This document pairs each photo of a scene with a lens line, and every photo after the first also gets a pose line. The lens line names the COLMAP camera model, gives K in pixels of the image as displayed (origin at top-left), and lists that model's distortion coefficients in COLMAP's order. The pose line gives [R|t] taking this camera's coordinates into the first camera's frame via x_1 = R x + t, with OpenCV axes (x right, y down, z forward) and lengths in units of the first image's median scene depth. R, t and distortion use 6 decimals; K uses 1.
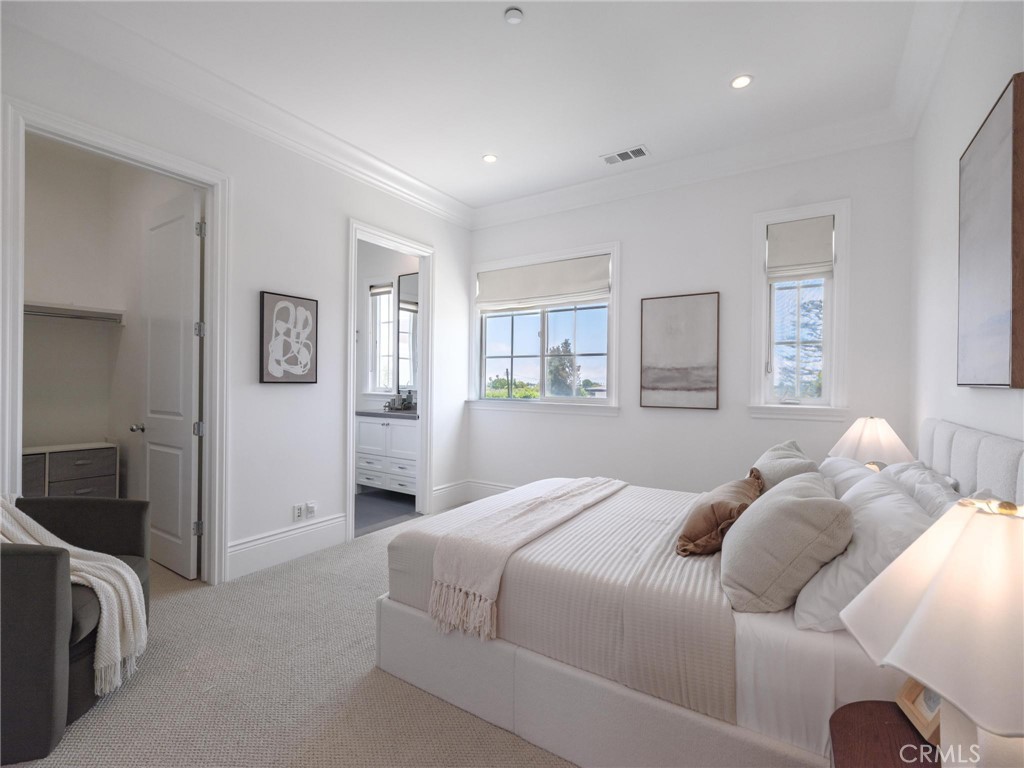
lens RADIAL K [[470.7, 0, 512.0], [0, 470.7, 384.0], [0, 0, 1]] dist [-0.000118, 0.000089]
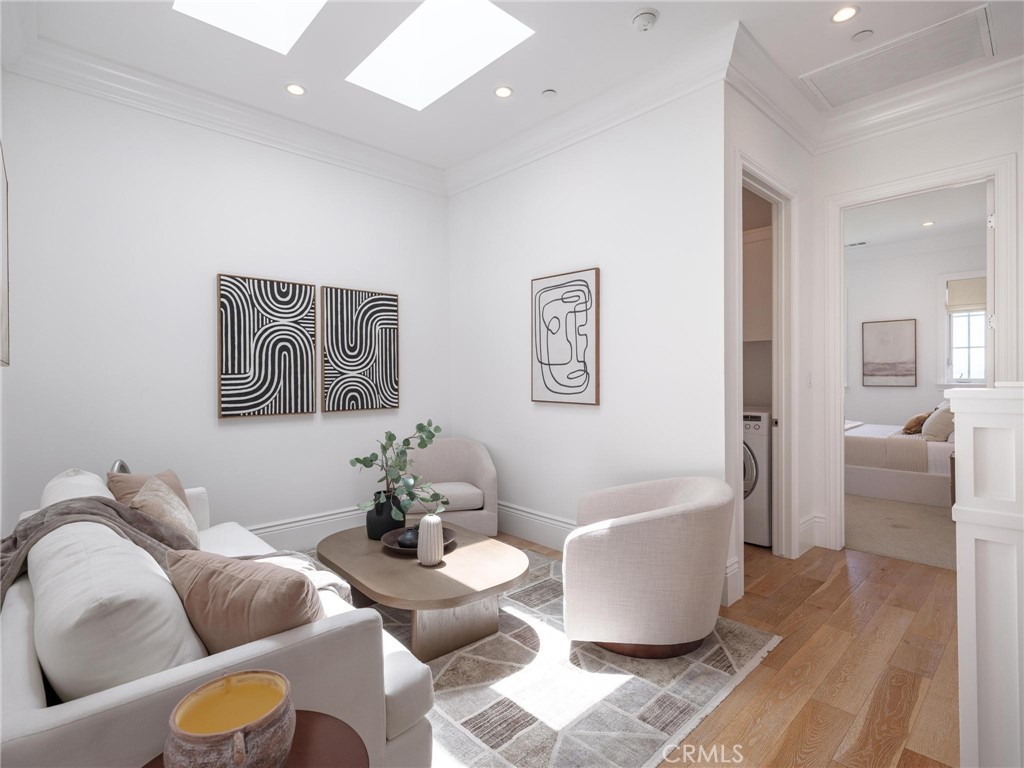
lens RADIAL K [[509.2, 0, 512.0], [0, 509.2, 384.0], [0, 0, 1]] dist [-0.000872, -0.000314]
pose [[0.970384, -0.011240, -0.241305, -0.381514], [0.014731, 0.999811, 0.012666, -0.000865], [0.241117, -0.015846, 0.970367, -0.810074]]
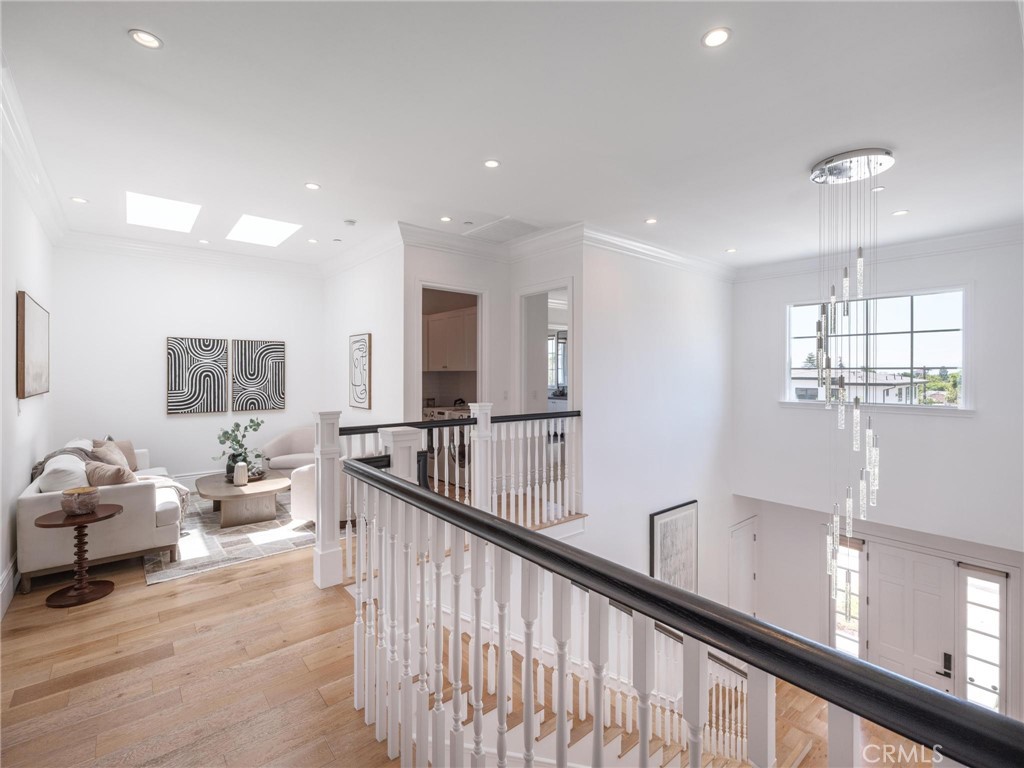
lens RADIAL K [[463.0, 0, 510.6], [0, 463.0, 379.7], [0, 0, 1]] dist [-0.001516, -0.000164]
pose [[0.956121, -0.005159, -0.292925, 0.165441], [0.008039, 0.999930, 0.008629, -0.037362], [0.292860, -0.010605, 0.956096, -1.064730]]
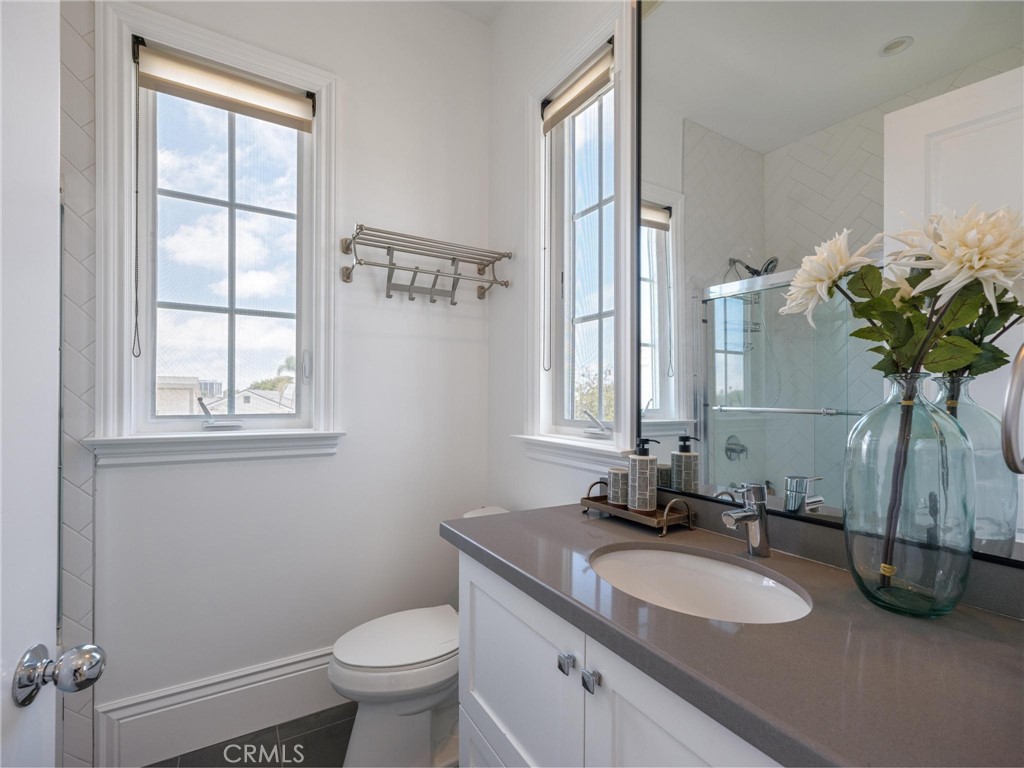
lens RADIAL K [[470.7, 0, 512.0], [0, 470.7, 384.0], [0, 0, 1]] dist [-0.000118, 0.000089]
pose [[0.898561, -0.019520, -0.438415, -0.205135], [0.001604, 0.999150, -0.041198, -0.004499], [0.438846, 0.036316, 0.897828, 0.794204]]
